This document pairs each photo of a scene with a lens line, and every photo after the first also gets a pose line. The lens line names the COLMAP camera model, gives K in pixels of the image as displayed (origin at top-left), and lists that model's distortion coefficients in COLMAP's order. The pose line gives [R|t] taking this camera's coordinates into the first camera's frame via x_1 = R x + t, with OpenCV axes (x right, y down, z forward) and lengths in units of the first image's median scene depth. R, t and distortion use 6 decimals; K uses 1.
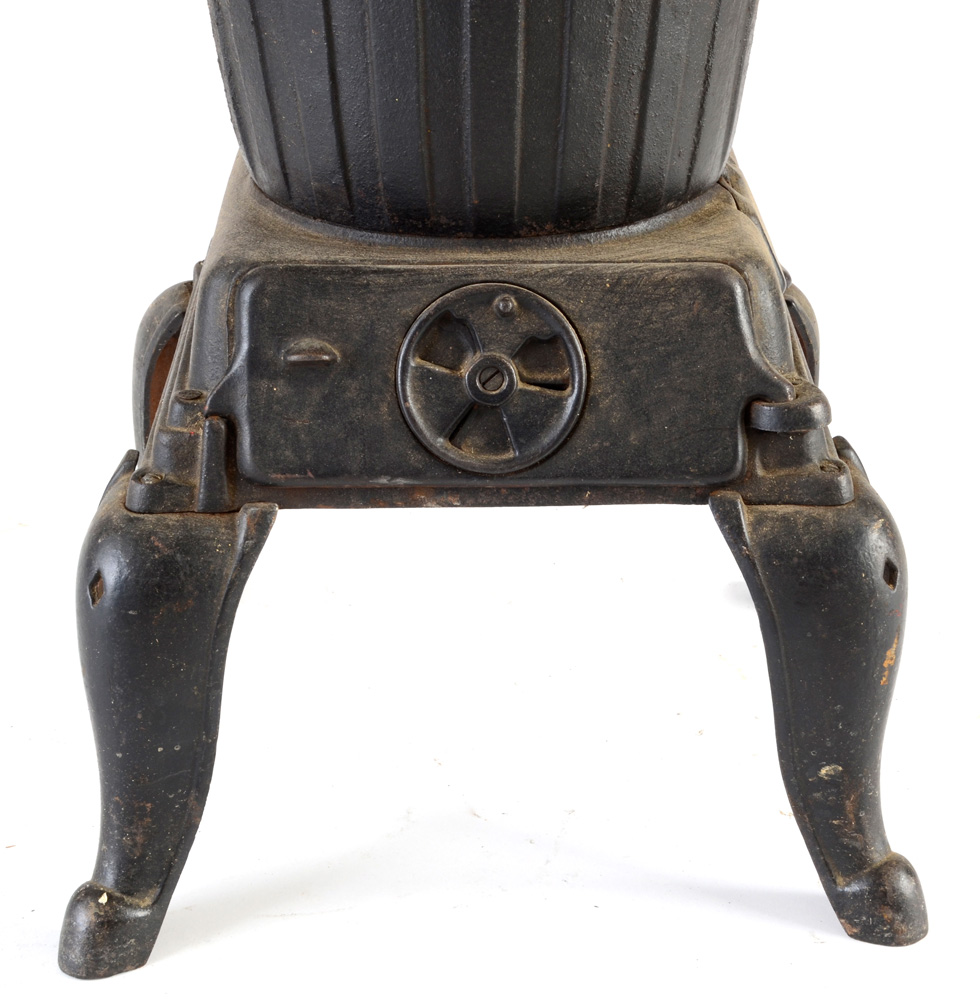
lens RADIAL K [[2569.8, 0, 534.7], [0, 2569.8, 574.8], [0, 0, 1]] dist [0.109701, 0.000000]
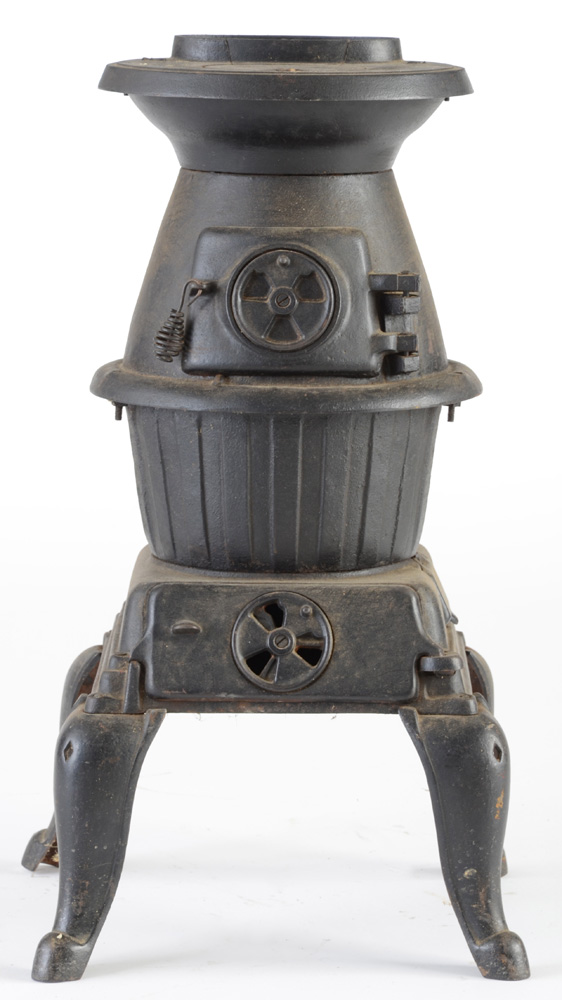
lens RADIAL K [[4885.7, 0, 277.0], [0, 4885.7, 497.6], [0, 0, 1]] dist [1.223816, 0.000000]
pose [[0.999333, 0.009411, -0.035290, 0.103176], [-0.019268, 0.956674, -0.290522, 0.848662], [0.031027, 0.291008, 0.956217, -2.413819]]
